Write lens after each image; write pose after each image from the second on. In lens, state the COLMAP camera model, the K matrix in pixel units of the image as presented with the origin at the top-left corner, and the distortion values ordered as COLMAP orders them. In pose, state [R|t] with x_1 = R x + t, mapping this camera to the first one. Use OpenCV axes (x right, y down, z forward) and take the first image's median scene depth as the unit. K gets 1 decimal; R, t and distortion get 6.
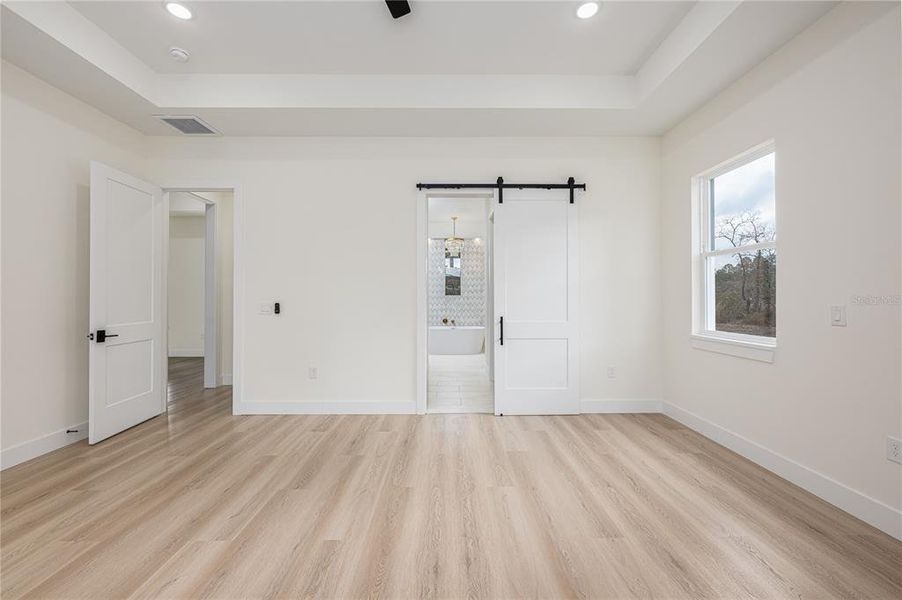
lens RADIAL K [[394.4, 0, 453.1], [0, 394.4, 302.0], [0, 0, 1]] dist [0.000735, 0.000182]
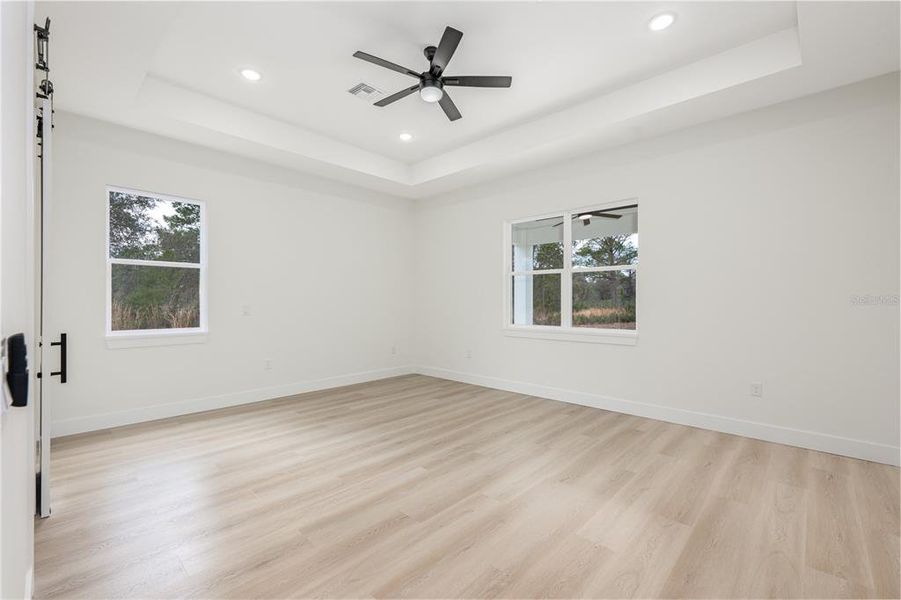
lens RADIAL K [[394.0, 0, 452.6], [0, 394.0, 302.0], [0, 0, 1]] dist [0.000735, 0.000182]
pose [[-0.762724, 0.003127, 0.646716, -0.924414], [-0.003412, 0.999955, -0.008860, -0.011190], [-0.646715, -0.008965, -0.762679, 1.413220]]
